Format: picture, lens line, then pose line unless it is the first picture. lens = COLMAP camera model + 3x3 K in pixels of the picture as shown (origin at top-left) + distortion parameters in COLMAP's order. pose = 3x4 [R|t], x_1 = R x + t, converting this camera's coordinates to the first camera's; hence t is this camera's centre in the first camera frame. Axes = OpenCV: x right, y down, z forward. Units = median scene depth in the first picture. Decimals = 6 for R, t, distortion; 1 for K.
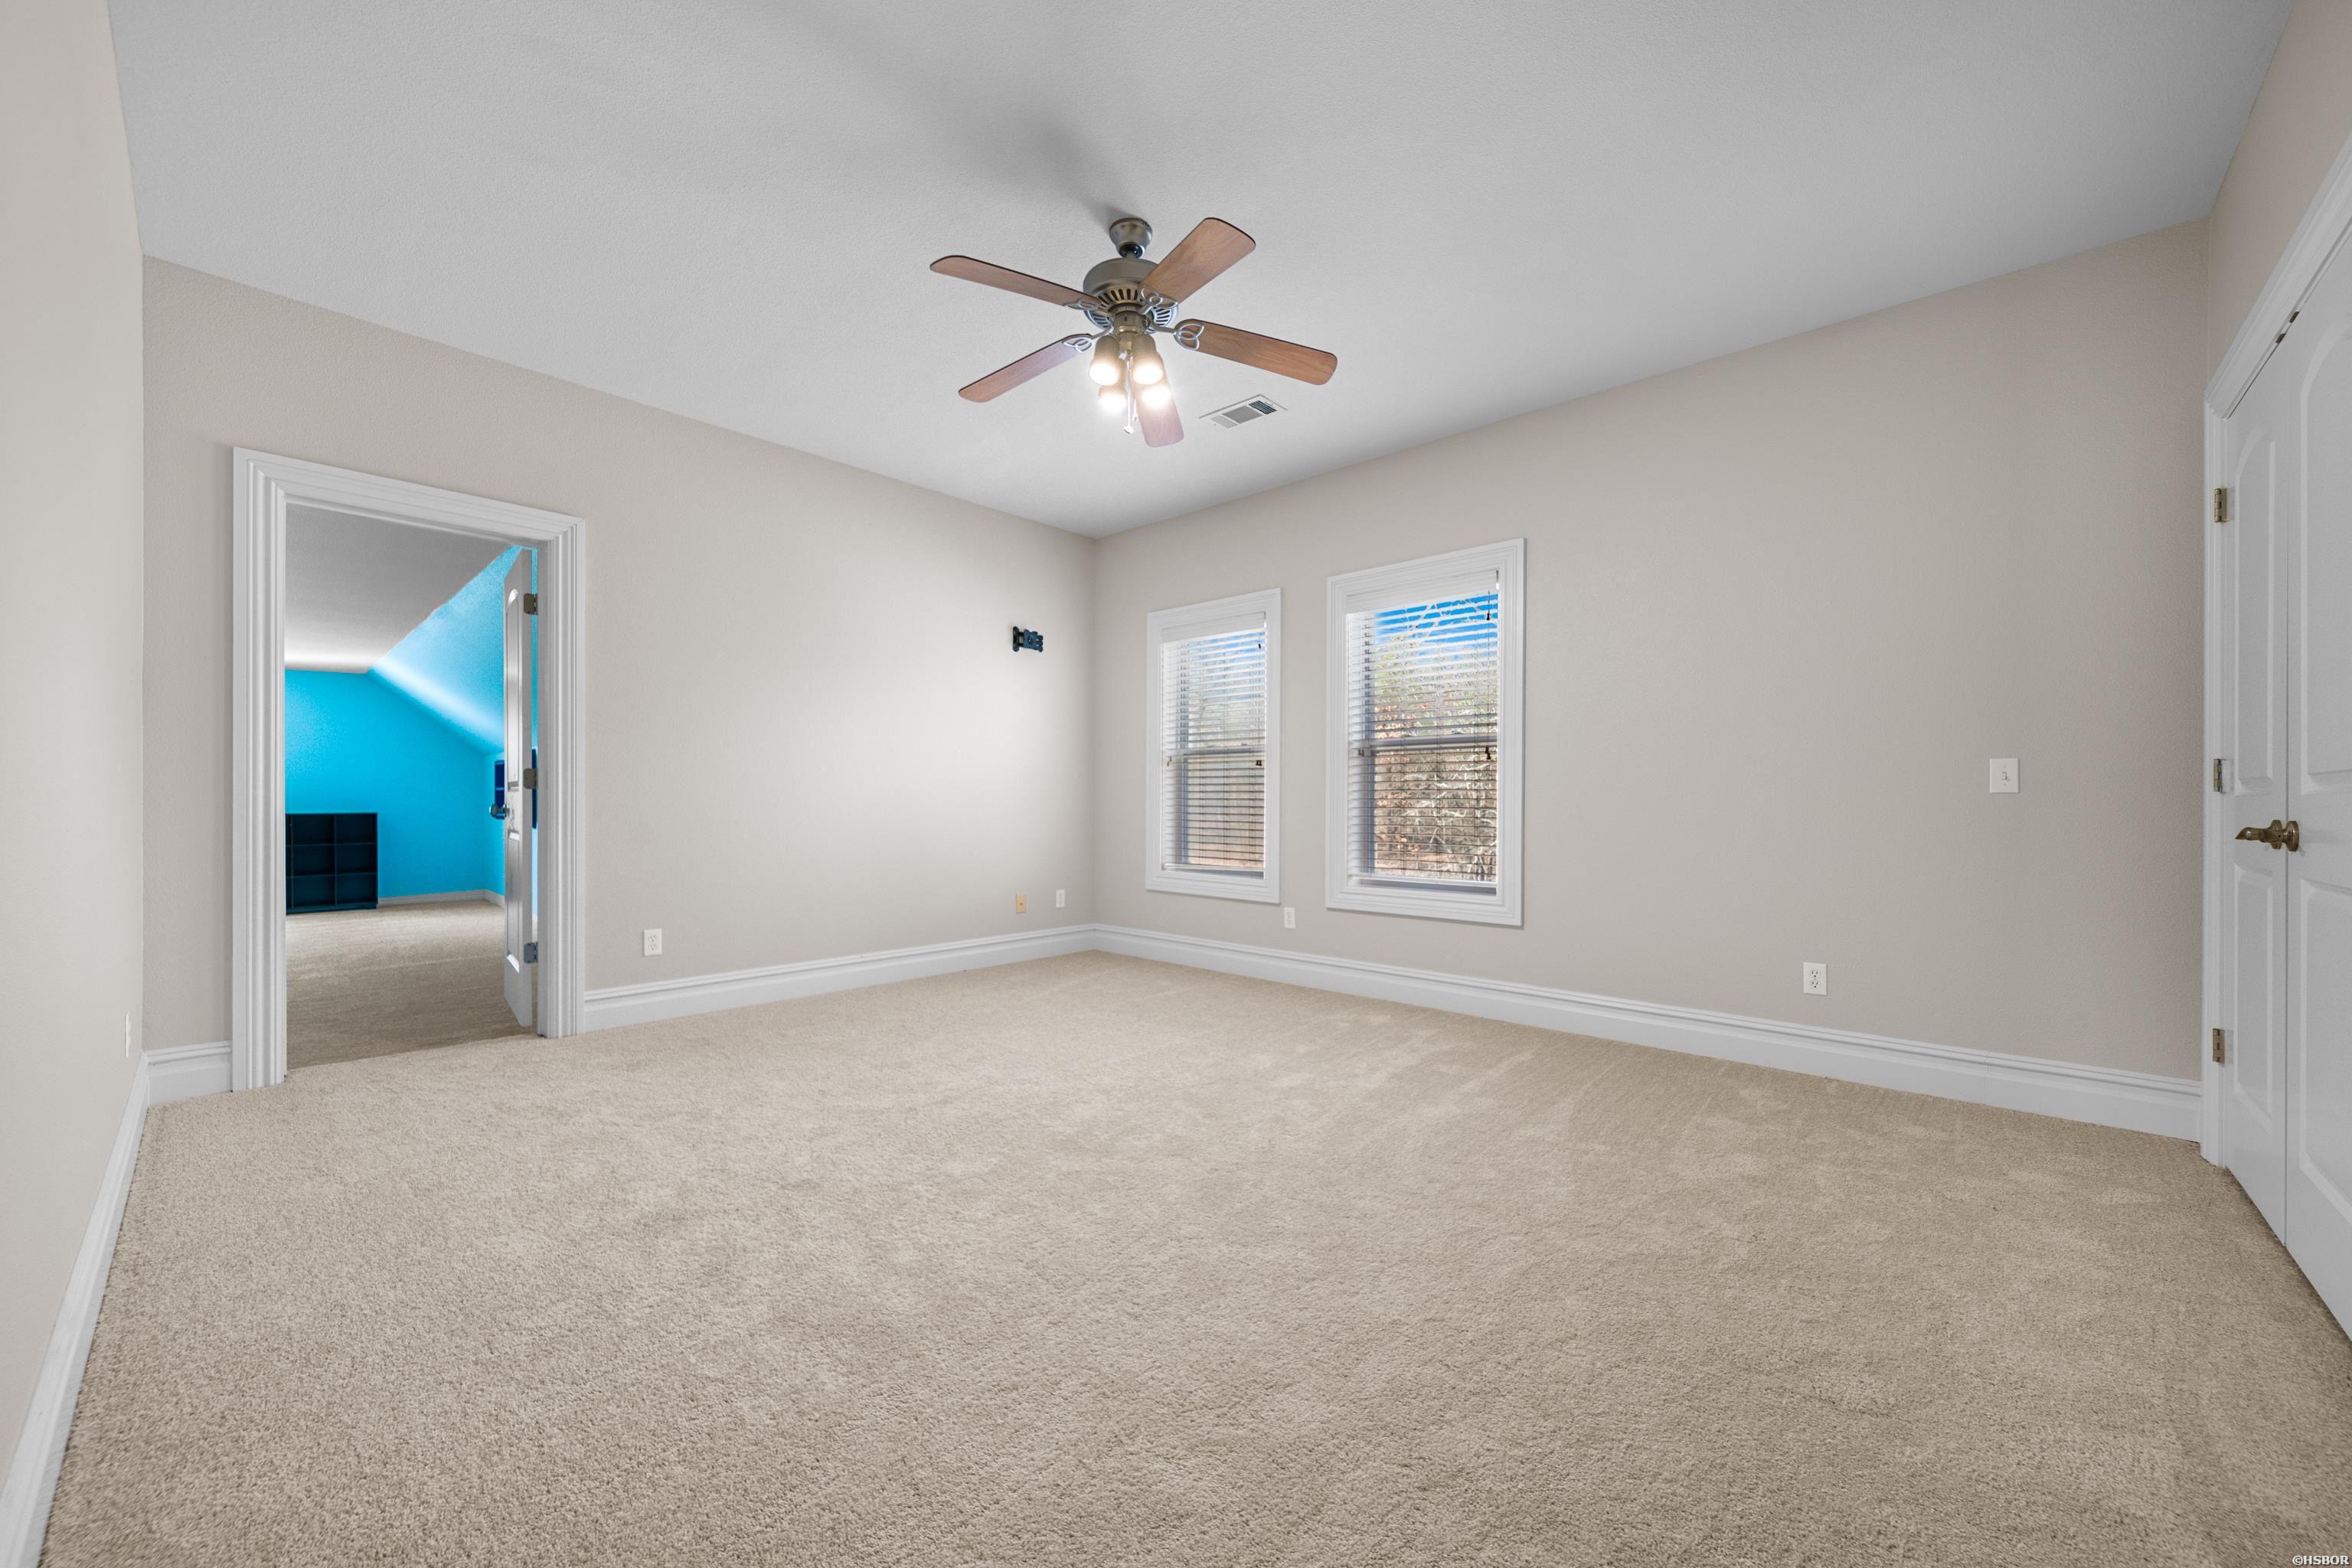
lens RADIAL K [[873.3, 0, 1183.7], [0, 873.3, 794.1], [0, 0, 1]] dist [-0.000996, -0.000019]
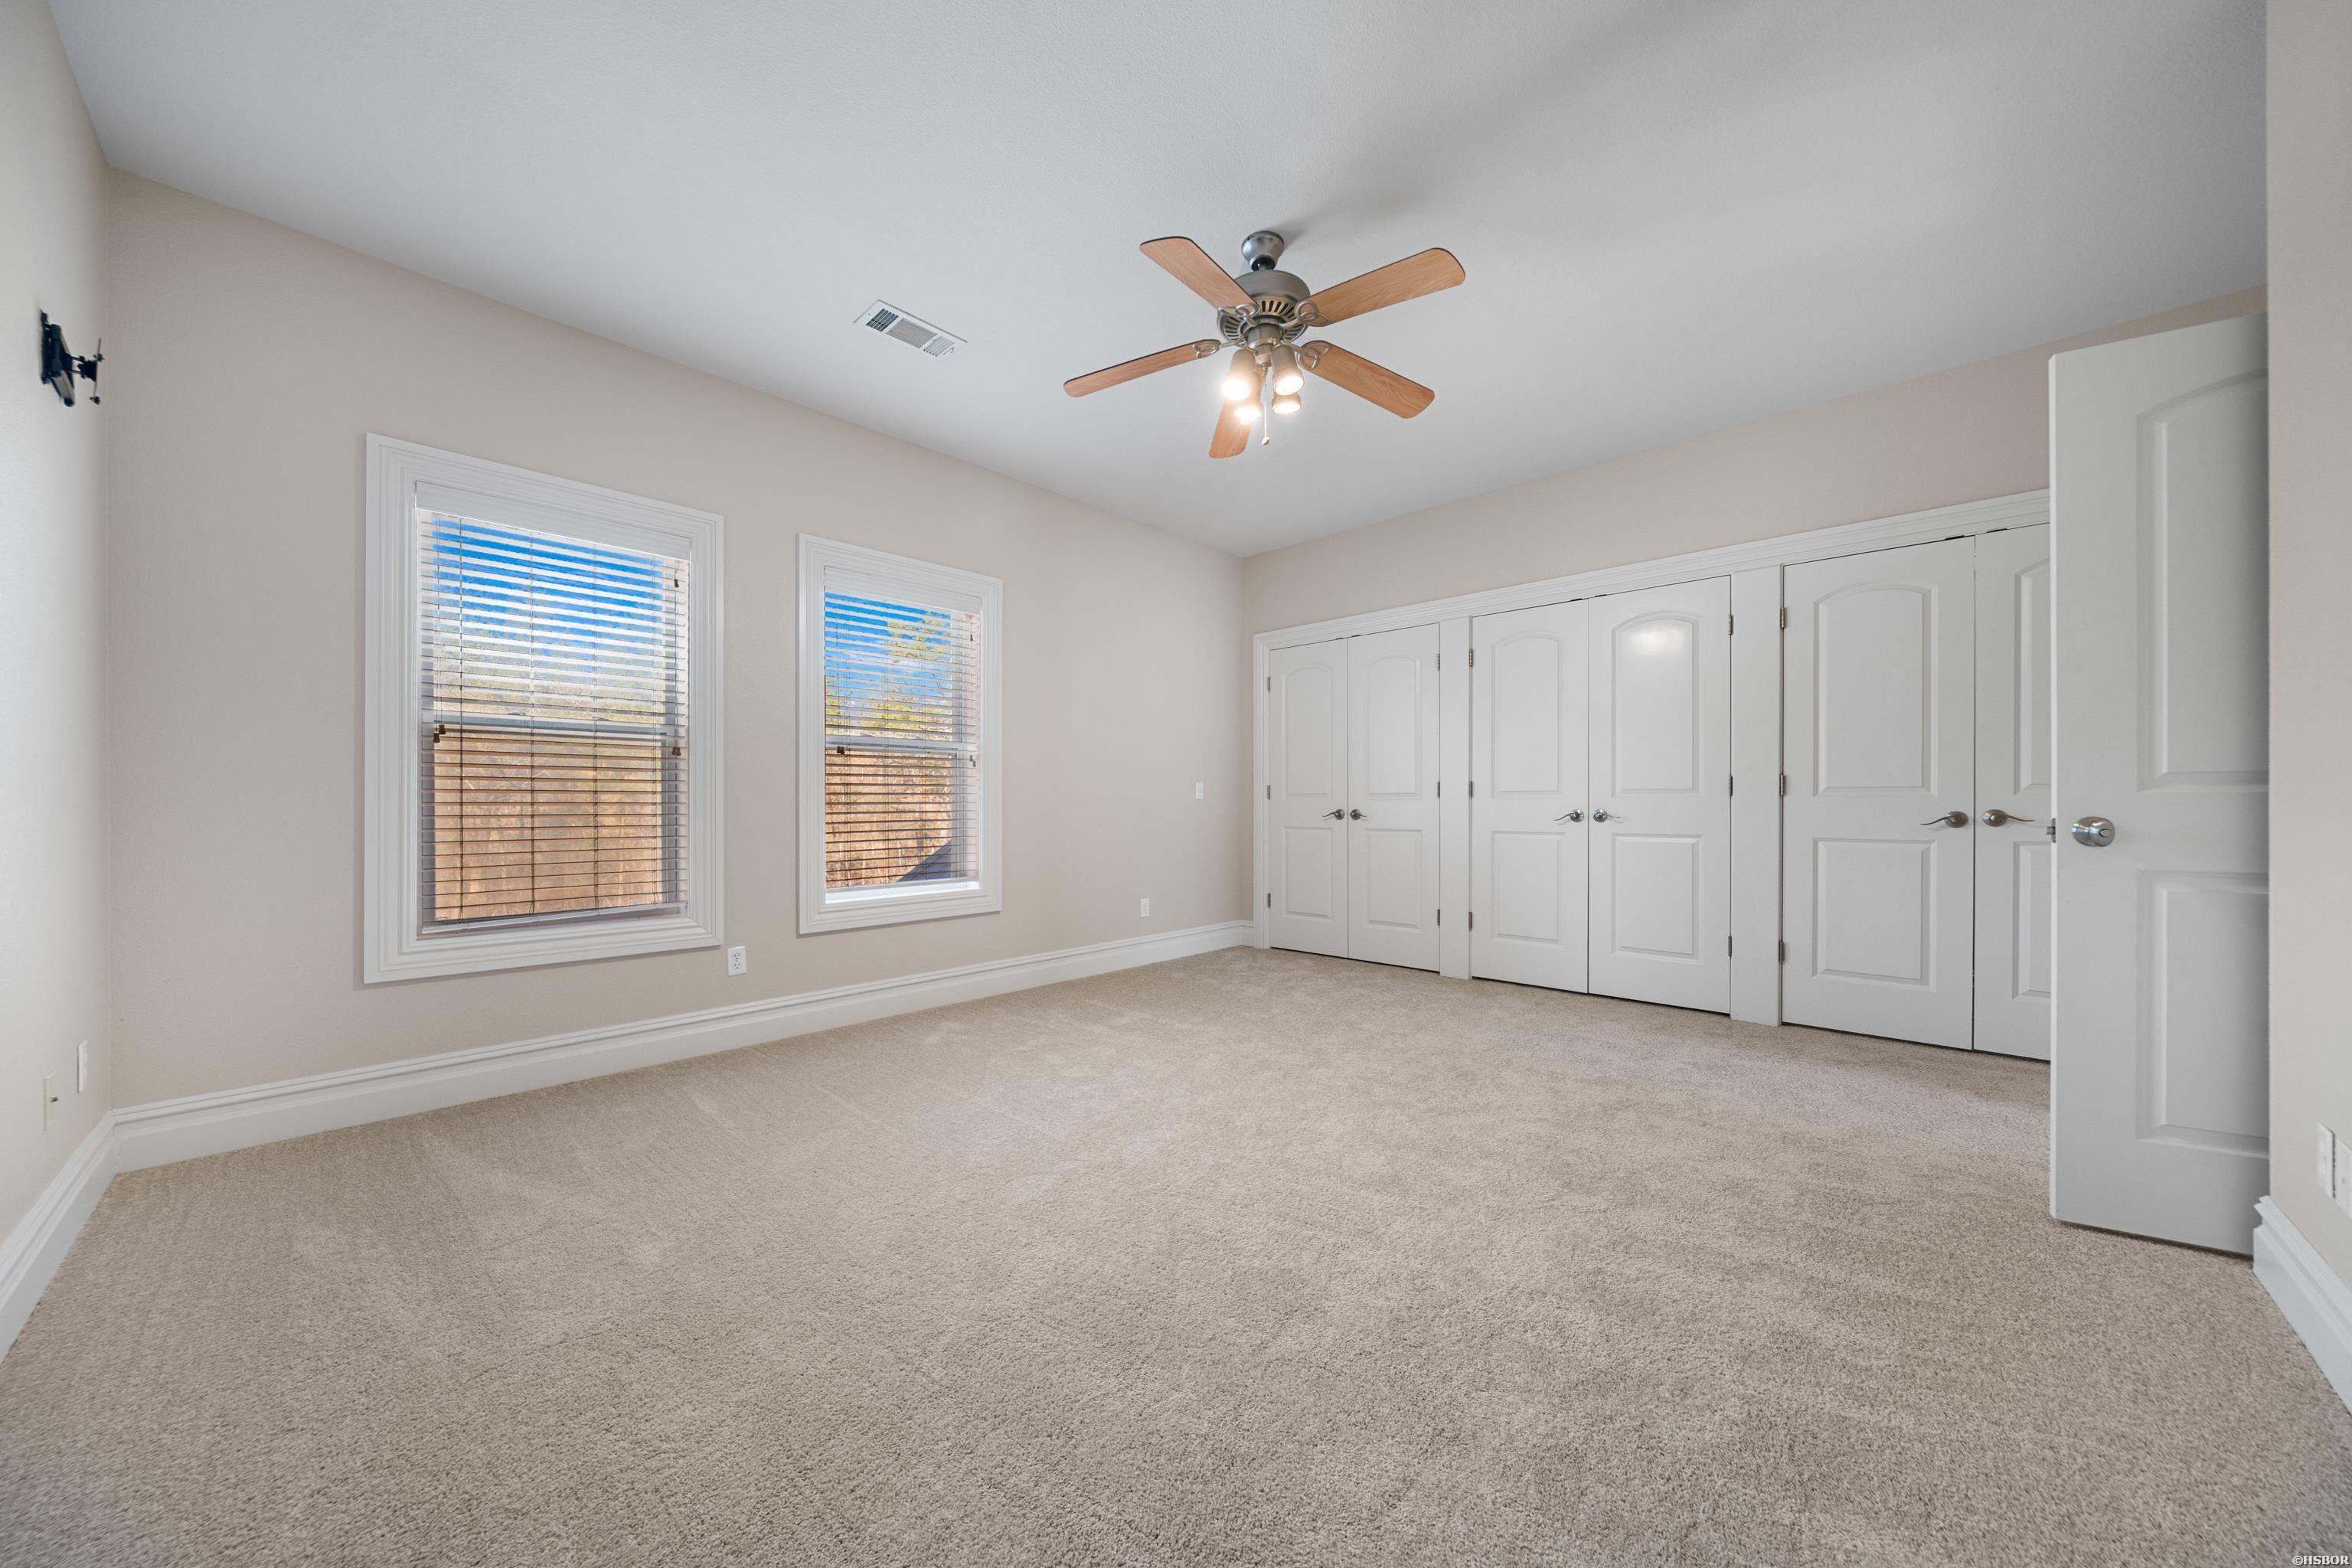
lens RADIAL K [[820.2, 0, 1184.9], [0, 820.2, 799.4], [0, 0, 1]] dist [0.000956, 0.000031]
pose [[0.034305, 0.008614, 0.999374, -0.644553], [0.000779, 0.999962, -0.008645, 0.010972], [-0.999411, 0.001075, 0.034297, 0.665325]]
